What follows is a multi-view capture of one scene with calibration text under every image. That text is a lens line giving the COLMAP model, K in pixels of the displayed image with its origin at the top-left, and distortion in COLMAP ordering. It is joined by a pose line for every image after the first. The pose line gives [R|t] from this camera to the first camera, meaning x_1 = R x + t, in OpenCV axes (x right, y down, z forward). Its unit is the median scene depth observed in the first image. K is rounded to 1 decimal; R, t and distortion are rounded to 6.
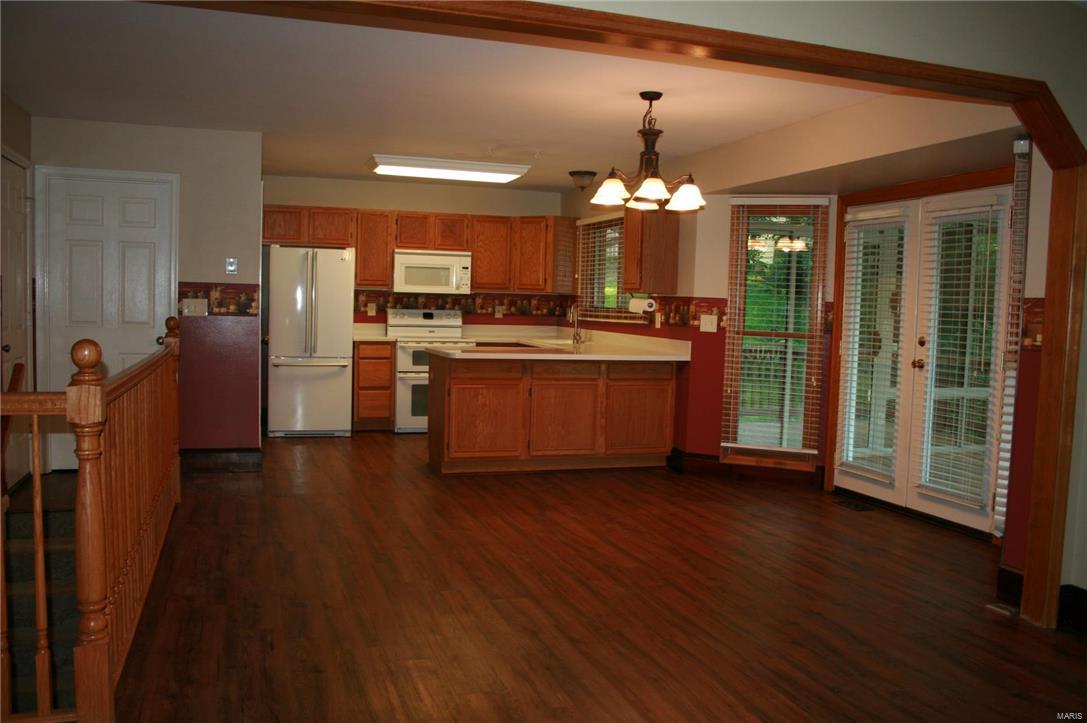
lens RADIAL K [[907.3, 0, 538.8], [0, 907.3, 369.3], [0, 0, 1]] dist [-0.146672, 0.116131]
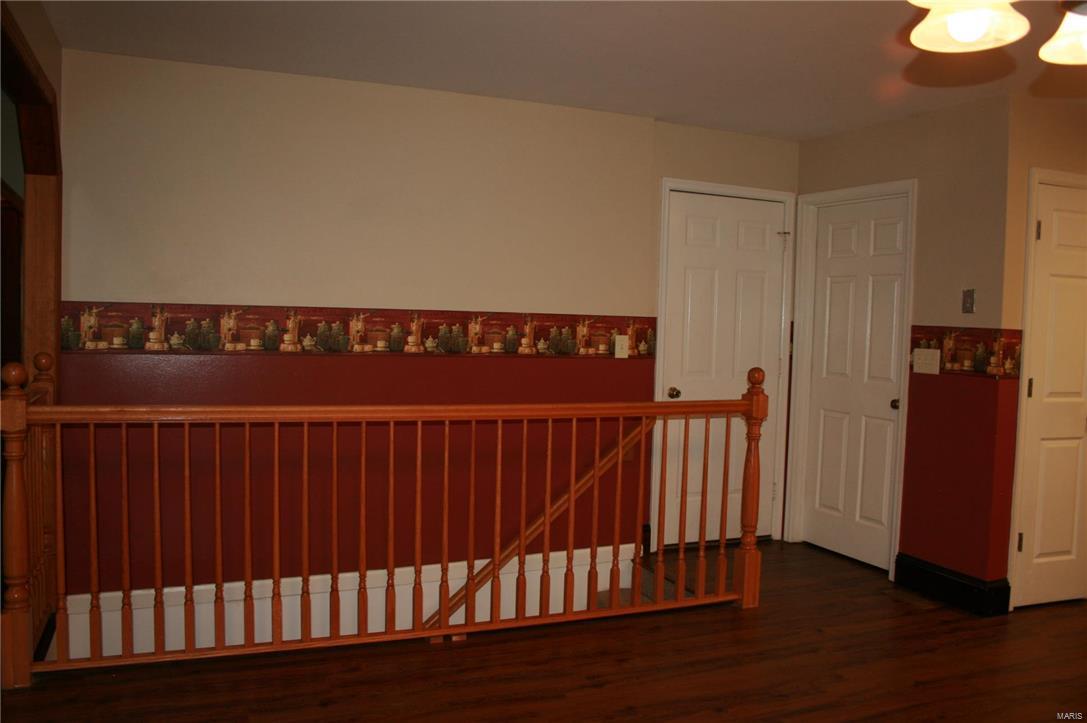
lens RADIAL K [[907.3, 0, 546.4], [0, 907.3, 370.0], [0, 0, 1]] dist [-0.146672, 0.116131]
pose [[0.086745, 0.030817, -0.995754, 0.269312], [-0.103285, 0.994413, 0.021778, -0.042565], [0.990862, 0.100957, 0.089444, 0.581401]]
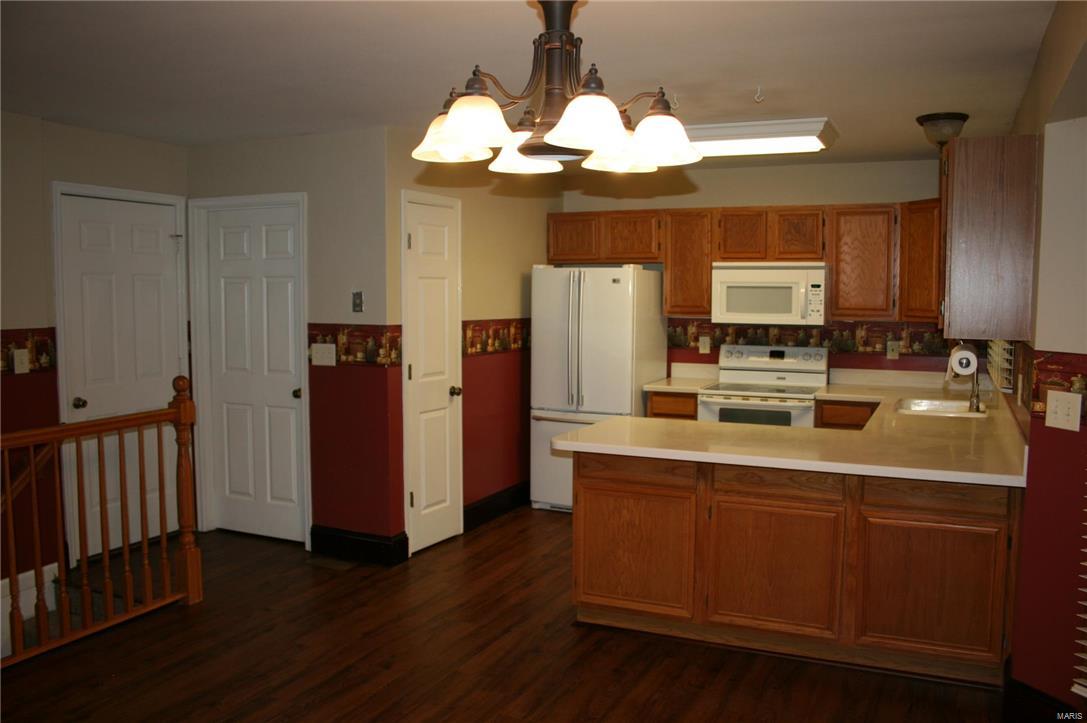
lens RADIAL K [[907.3, 0, 538.8], [0, 907.3, 364.0], [0, 0, 1]] dist [-0.146672, 0.116131]
pose [[0.725090, 0.028841, -0.688049, 0.291325], [-0.034803, 0.999381, 0.005214, -0.065857], [0.687774, 0.020166, 0.725645, 0.495324]]
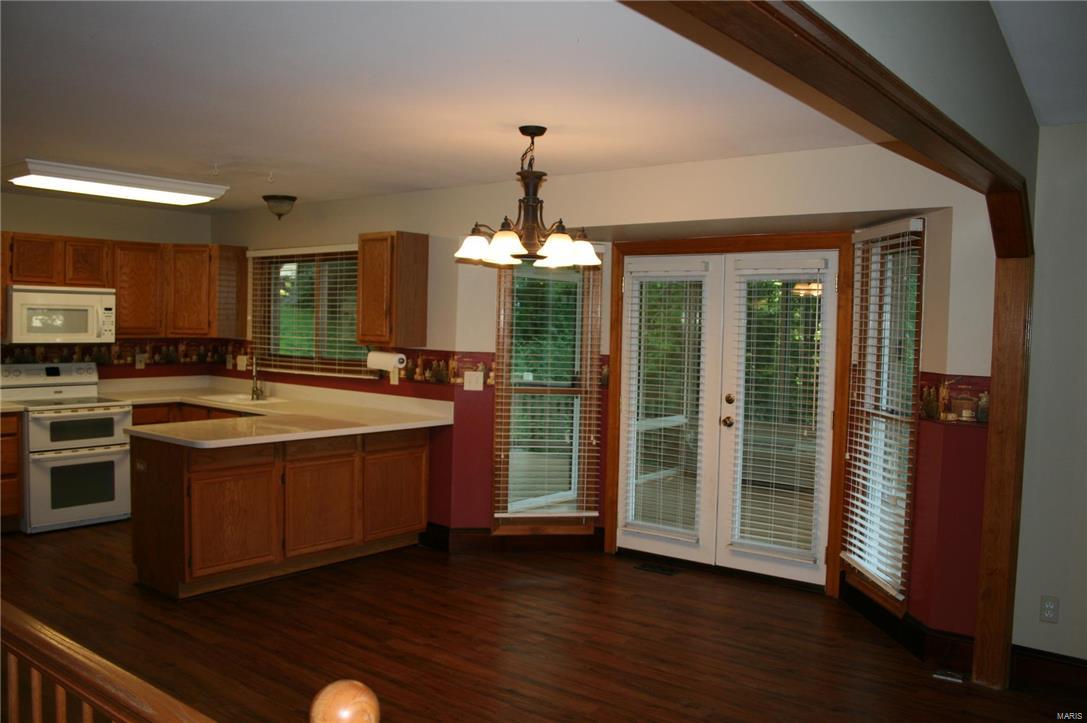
lens RADIAL K [[907.3, 0, 539.0], [0, 907.3, 372.1], [0, 0, 1]] dist [-0.146672, 0.116131]
pose [[0.841143, -0.039940, 0.539335, -0.232864], [0.041781, 0.999088, 0.008825, -0.063604], [-0.539196, 0.015110, 0.842045, 0.211913]]
